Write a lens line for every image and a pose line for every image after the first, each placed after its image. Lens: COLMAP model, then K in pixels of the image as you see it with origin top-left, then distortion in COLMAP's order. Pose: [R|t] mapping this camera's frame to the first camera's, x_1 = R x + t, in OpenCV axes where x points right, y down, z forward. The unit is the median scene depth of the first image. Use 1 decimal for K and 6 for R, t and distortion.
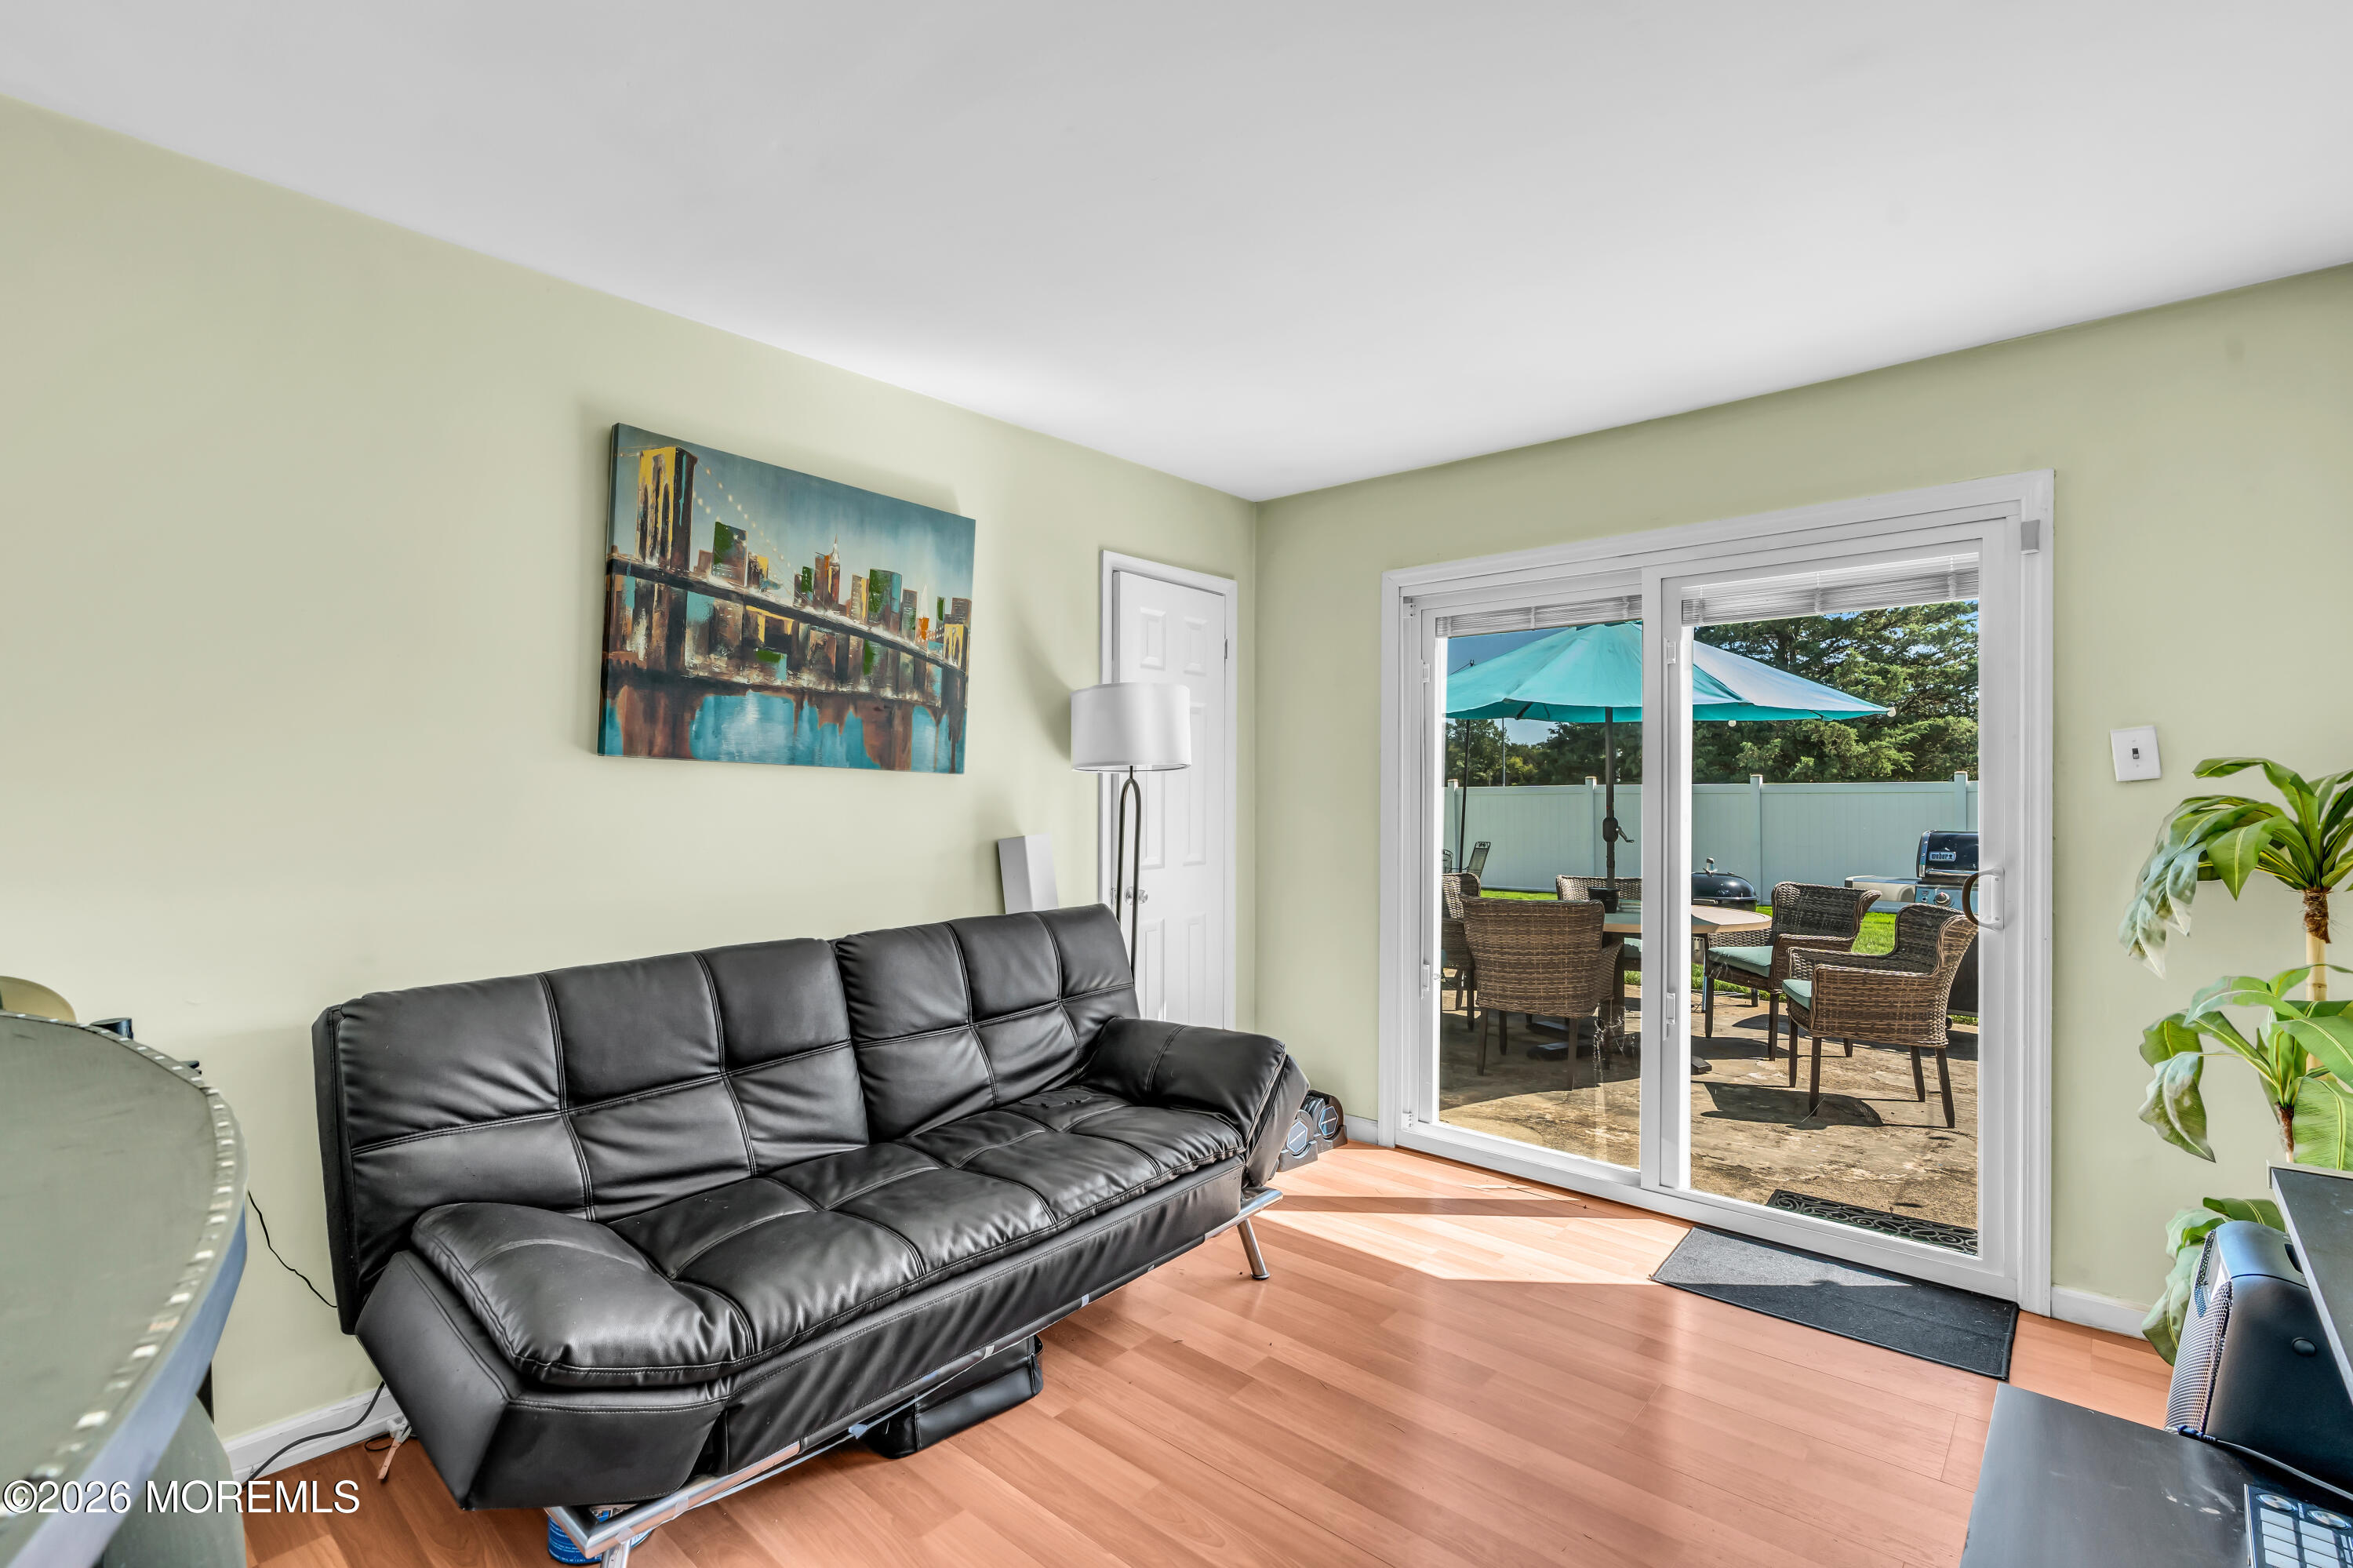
lens RADIAL K [[1070.3, 0, 1168.7], [0, 1070.3, 780.9], [0, 0, 1]] dist [-0.010943, 0.003110]
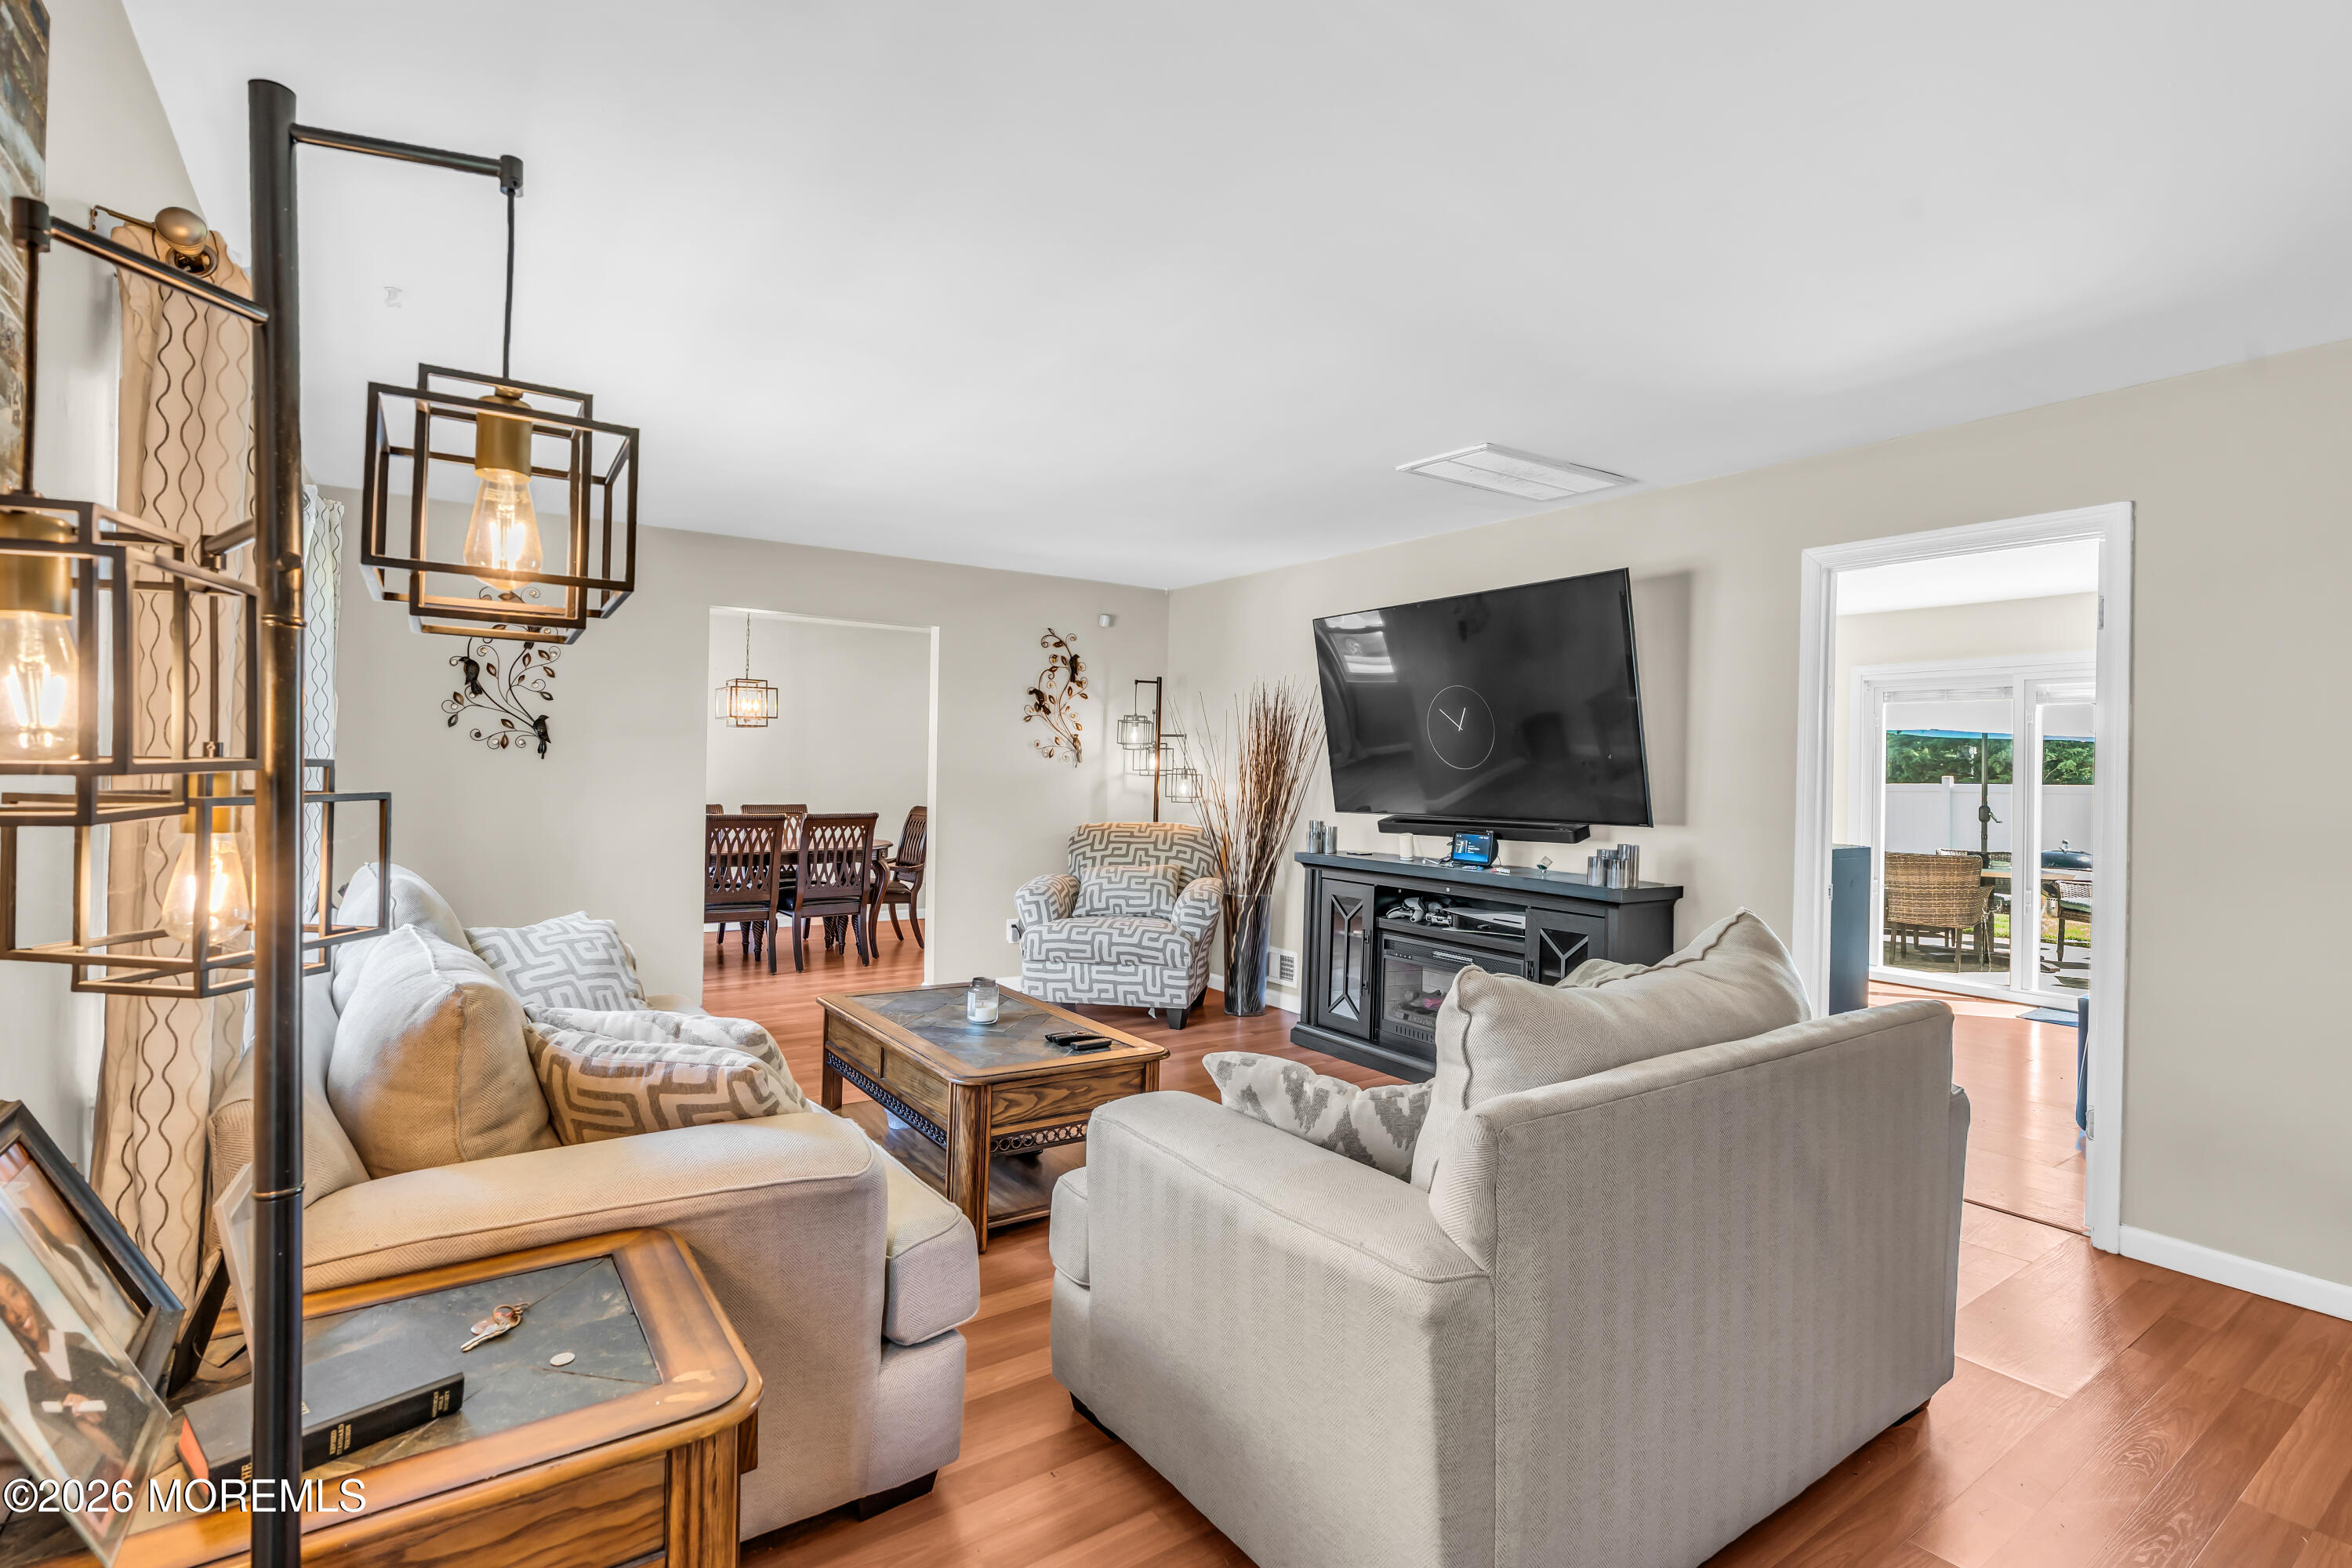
lens RADIAL K [[1069.8, 0, 1186.5], [0, 1069.8, 767.1], [0, 0, 1]] dist [-0.010943, 0.003110]
pose [[0.974573, 0.014624, -0.223591, -0.411857], [-0.015982, 0.999863, -0.004266, 0.001388], [0.223498, 0.007731, 0.974674, -0.854279]]
